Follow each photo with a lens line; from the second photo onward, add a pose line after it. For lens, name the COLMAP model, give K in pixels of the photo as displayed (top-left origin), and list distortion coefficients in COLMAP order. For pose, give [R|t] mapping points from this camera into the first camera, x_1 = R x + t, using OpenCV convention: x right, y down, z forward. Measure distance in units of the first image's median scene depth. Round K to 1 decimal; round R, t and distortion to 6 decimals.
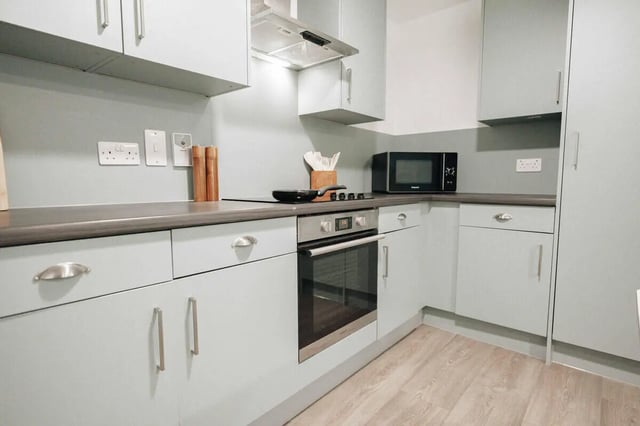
lens RADIAL K [[348.2, 0, 317.6], [0, 348.2, 211.2], [0, 0, 1]] dist [0.002210, -0.000392]
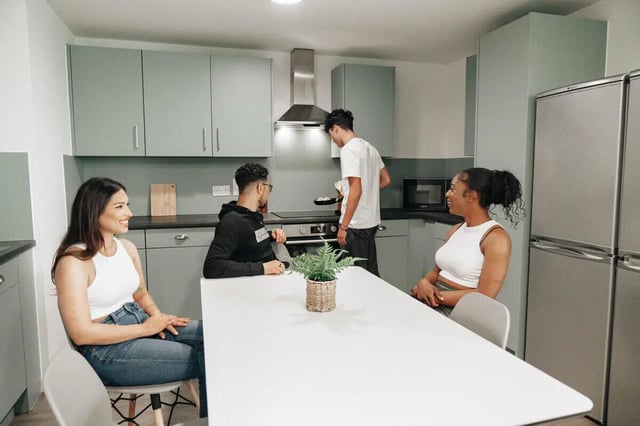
lens RADIAL K [[433.7, 0, 322.4], [0, 433.7, 210.6], [0, 0, 1]] dist [-0.031160, 0.003663]
pose [[0.842404, 0.047040, -0.536790, 1.306632], [-0.042288, 0.998881, 0.021170, -0.111442], [0.537185, 0.004866, 0.843450, -0.879885]]
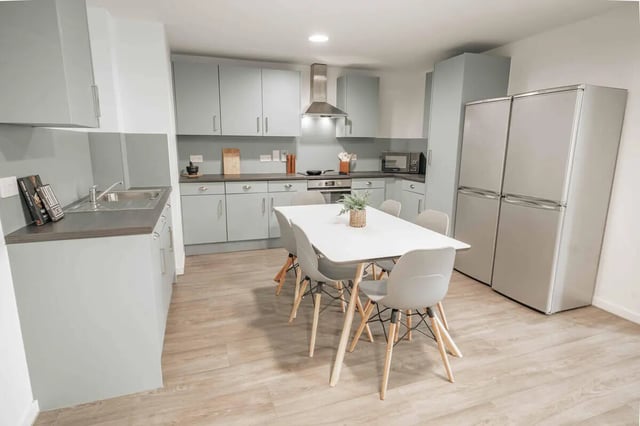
lens RADIAL K [[348.2, 0, 319.2], [0, 348.2, 215.5], [0, 0, 1]] dist [0.002210, -0.000392]
pose [[0.862074, 0.110331, -0.494627, 1.470285], [-0.051712, 0.990070, 0.130716, -0.075058], [0.504138, -0.087109, 0.859219, -1.547142]]
